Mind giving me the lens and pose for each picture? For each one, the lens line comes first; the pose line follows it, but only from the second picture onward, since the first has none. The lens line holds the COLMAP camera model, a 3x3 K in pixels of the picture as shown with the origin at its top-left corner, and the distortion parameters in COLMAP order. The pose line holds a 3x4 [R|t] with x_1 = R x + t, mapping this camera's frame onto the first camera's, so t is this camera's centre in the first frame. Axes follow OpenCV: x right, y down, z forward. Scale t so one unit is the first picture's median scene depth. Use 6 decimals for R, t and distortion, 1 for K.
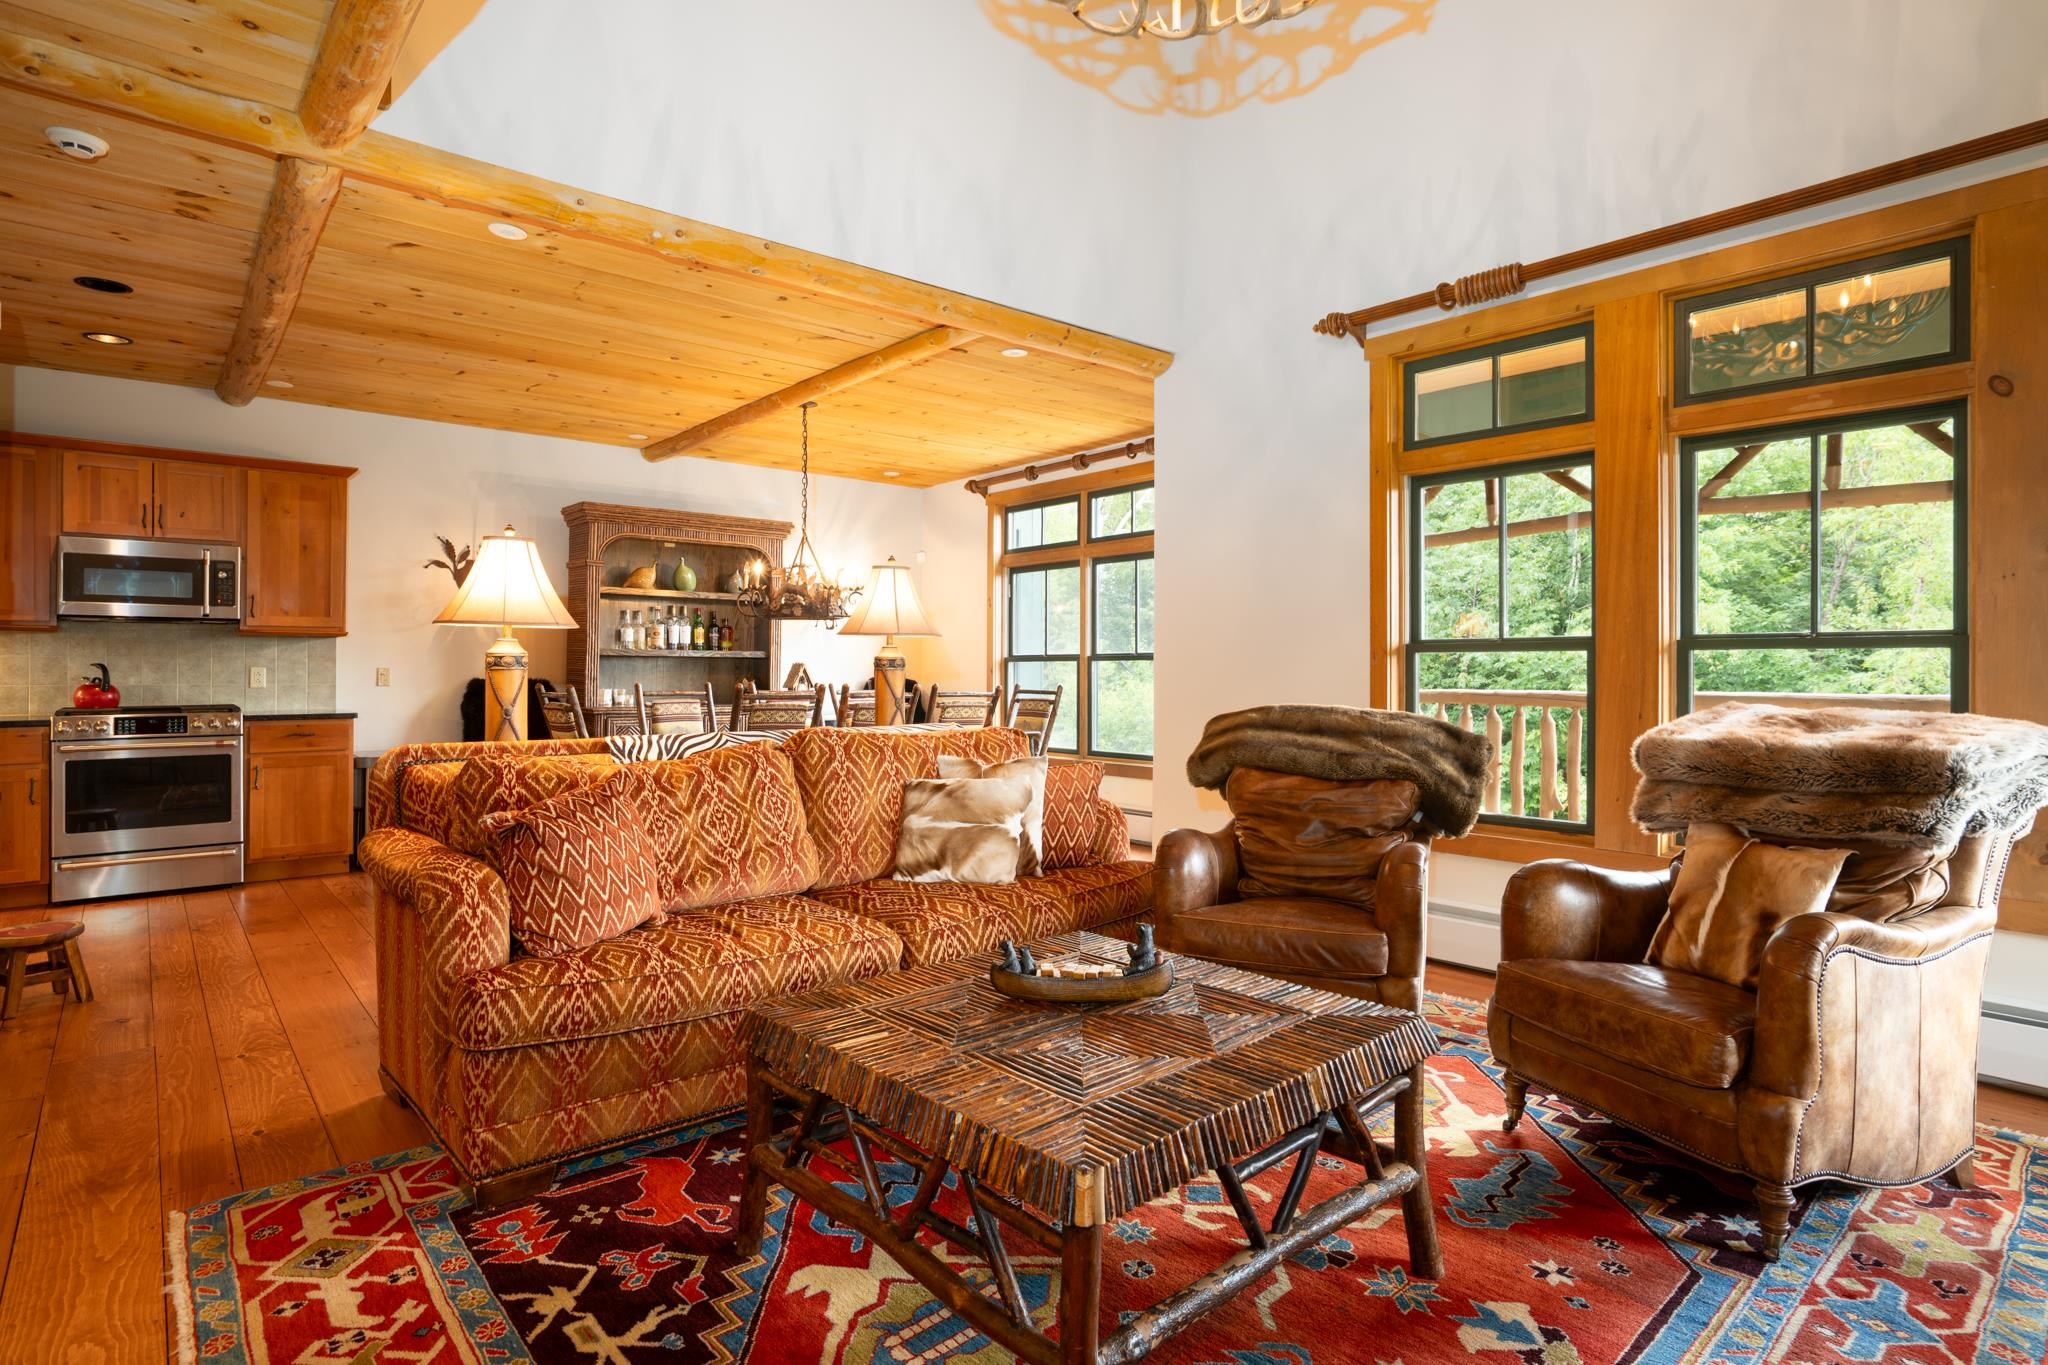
lens RADIAL K [[1034.6, 0, 1024.0], [0, 1034.6, 682.5], [0, 0, 1]] dist [-0.000302, -0.000090]
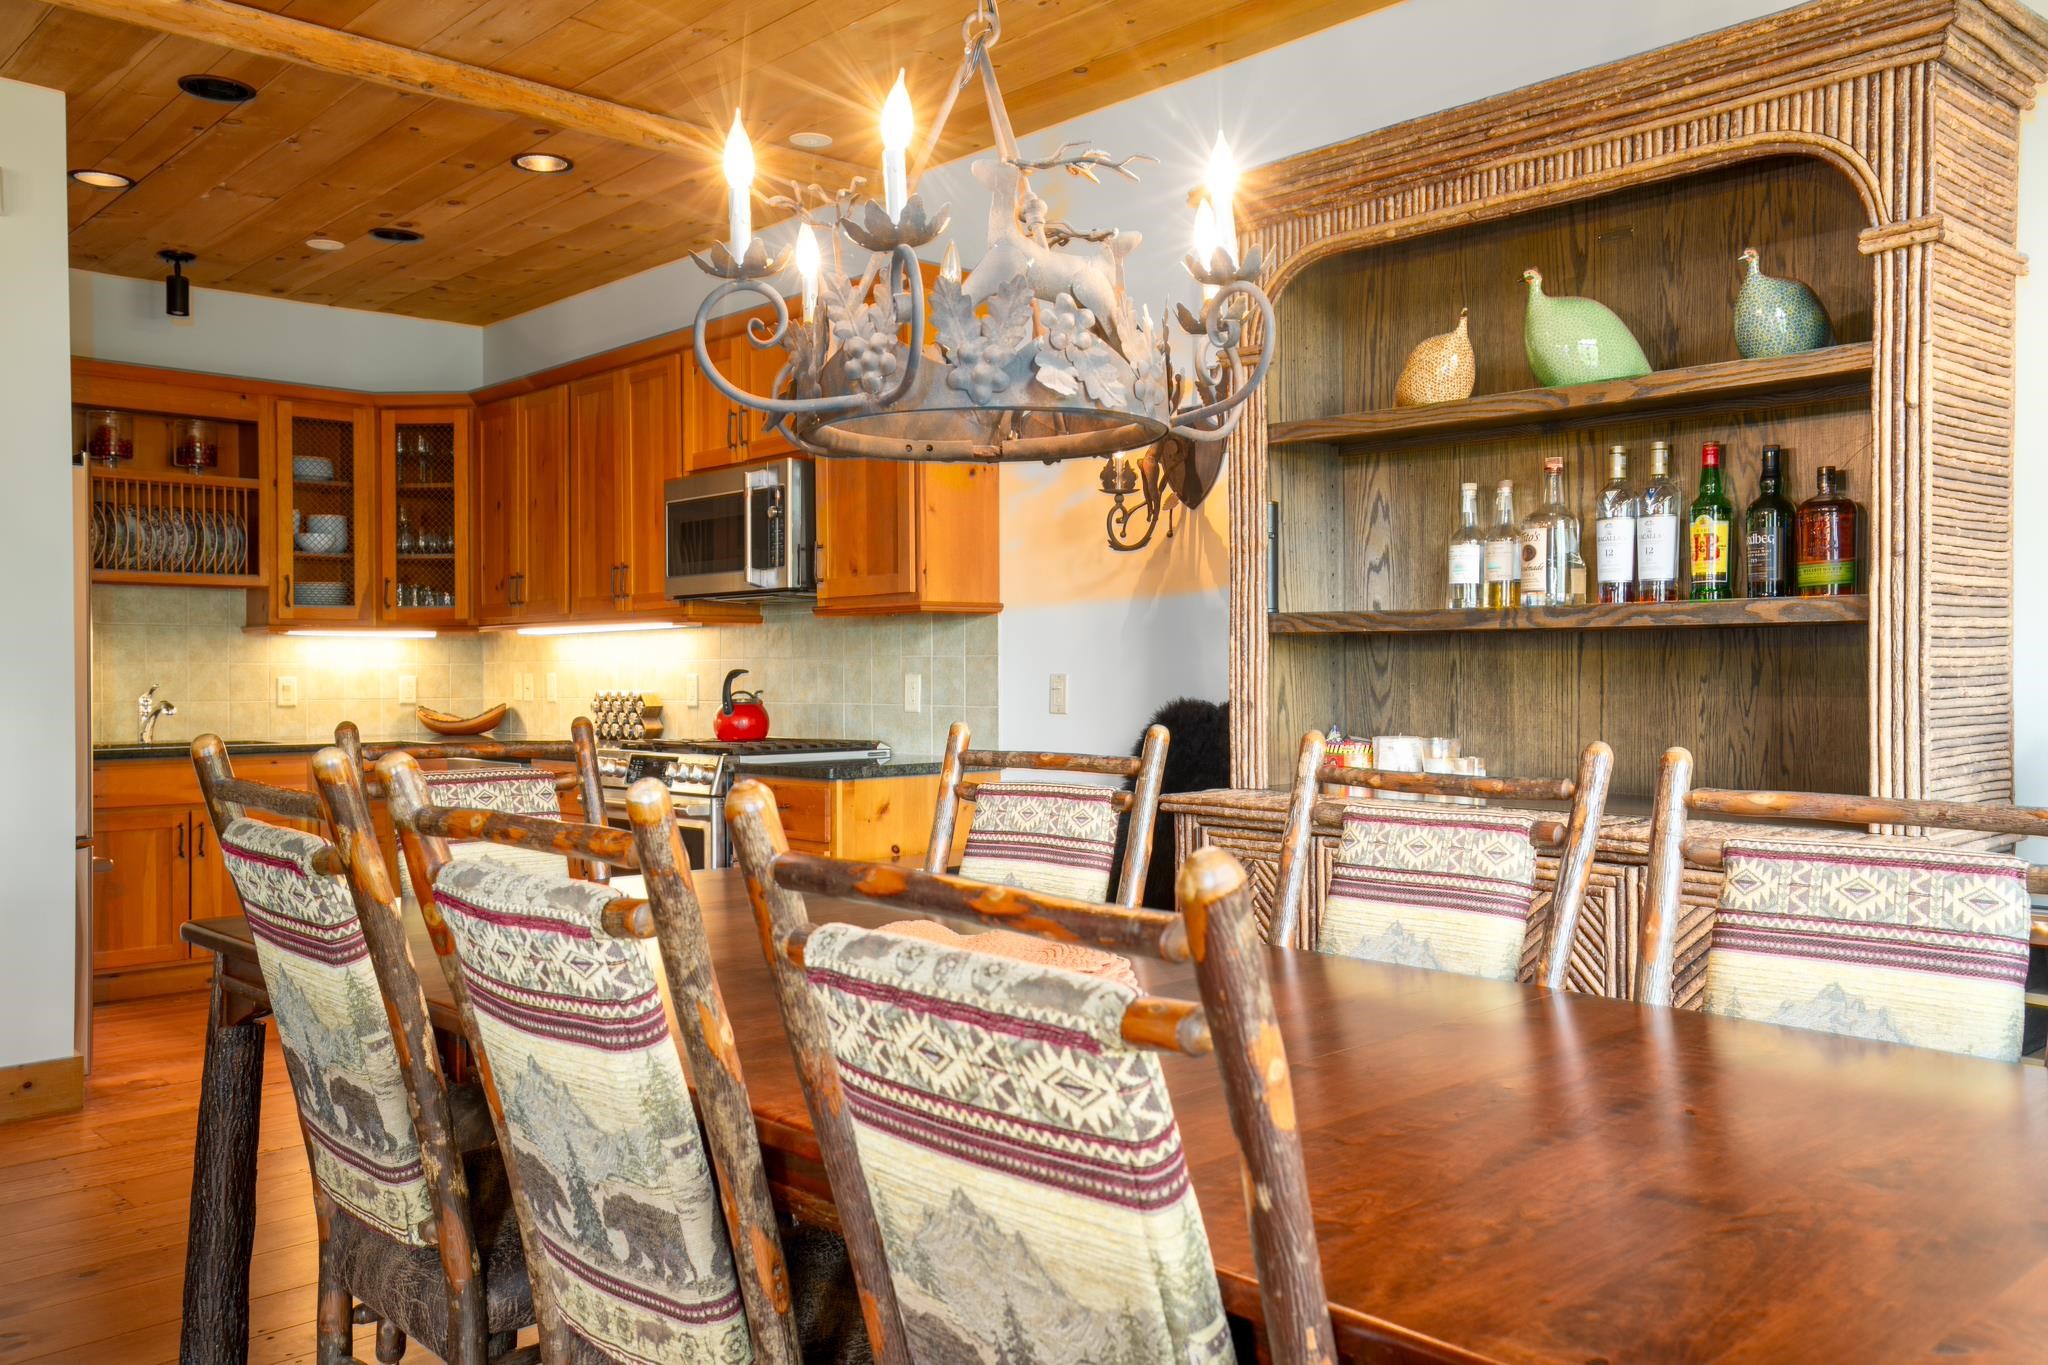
lens RADIAL K [[1698.6, 0, 1024.0], [0, 1698.6, 682.5], [0, 0, 1]] dist [0.005470, 0.001312]
pose [[0.031370, 0.003455, -0.999502, 0.117521], [-0.008043, 0.999963, 0.003204, -0.010946], [0.999475, 0.007939, 0.031397, 0.831479]]
